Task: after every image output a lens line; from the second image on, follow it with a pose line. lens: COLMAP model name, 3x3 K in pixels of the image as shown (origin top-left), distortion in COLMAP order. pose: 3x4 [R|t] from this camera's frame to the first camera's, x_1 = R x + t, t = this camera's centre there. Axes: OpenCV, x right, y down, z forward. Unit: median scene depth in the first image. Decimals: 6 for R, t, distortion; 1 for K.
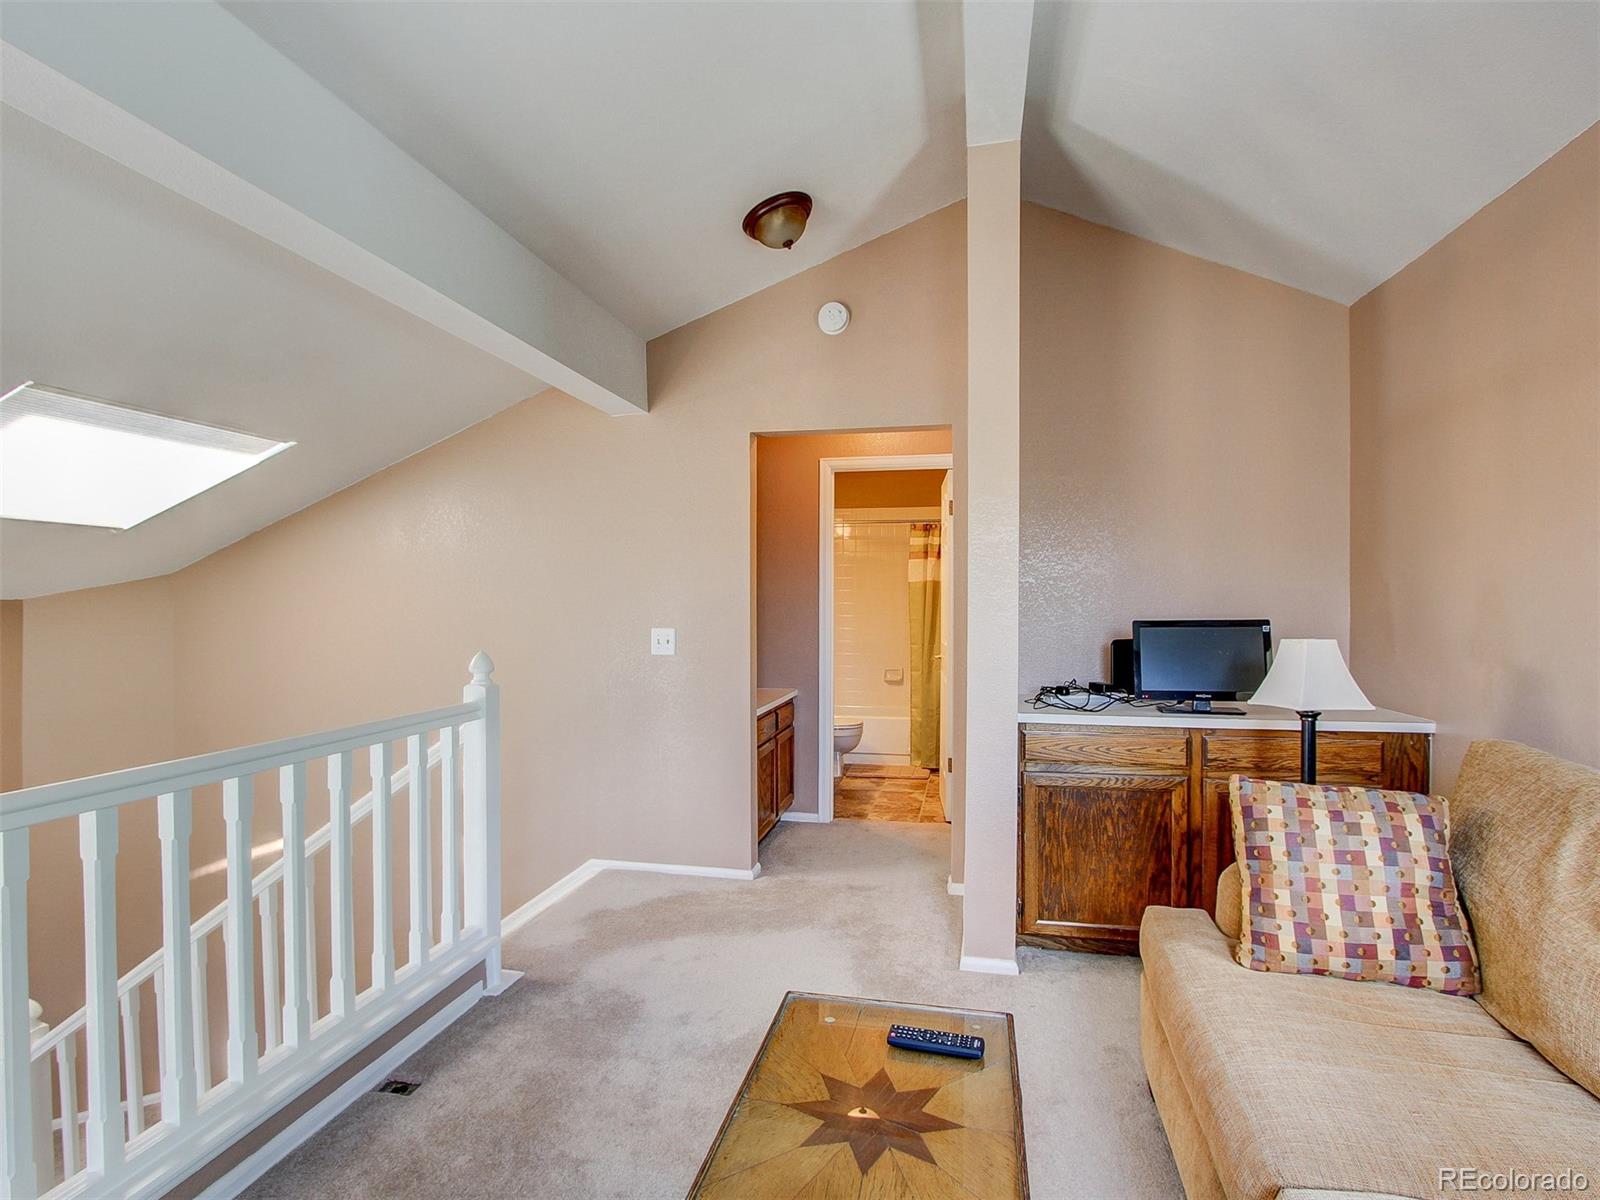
lens RADIAL K [[852.7, 0, 793.2], [0, 852.7, 600.1], [0, 0, 1]] dist [-0.008341, -0.005485]
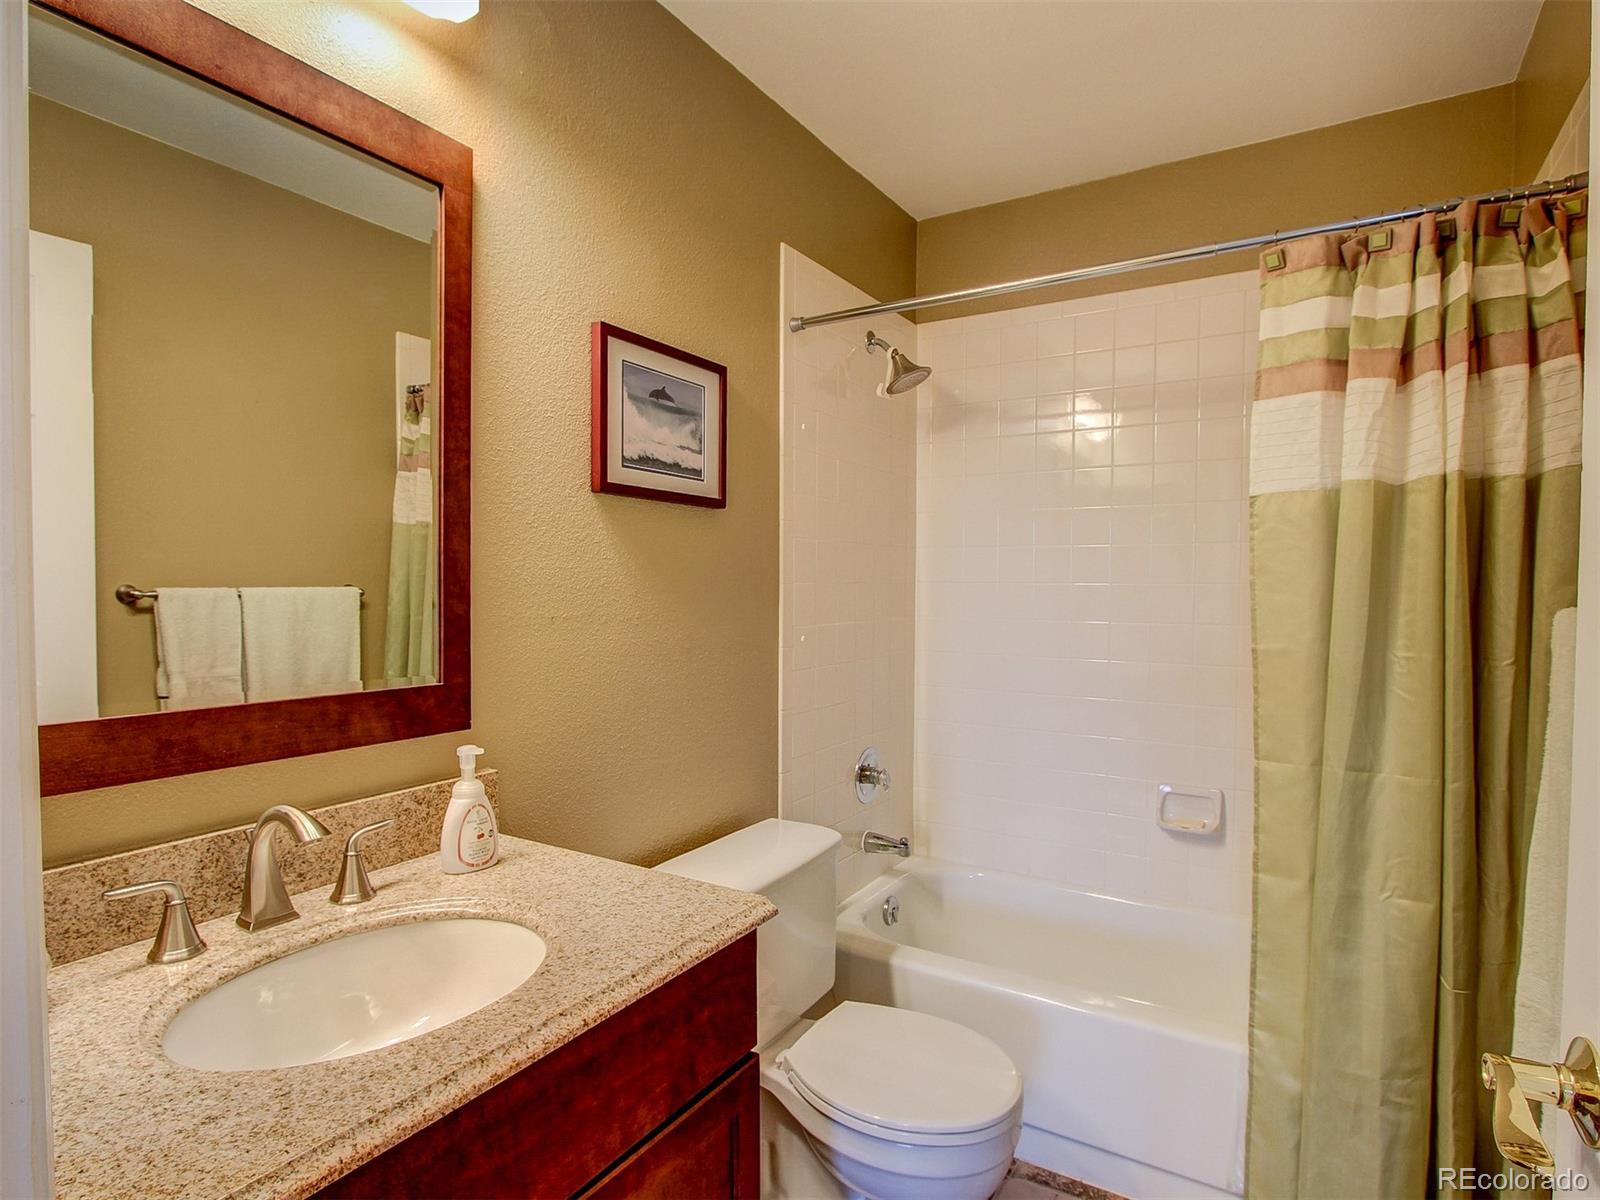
lens RADIAL K [[852.7, 0, 802.5], [0, 852.7, 605.1], [0, 0, 1]] dist [-0.008341, -0.005485]
pose [[0.940105, 0.016129, -0.340503, 0.098787], [-0.011620, 0.999816, 0.015276, 0.007625], [0.340687, -0.010404, 0.940119, 0.735079]]
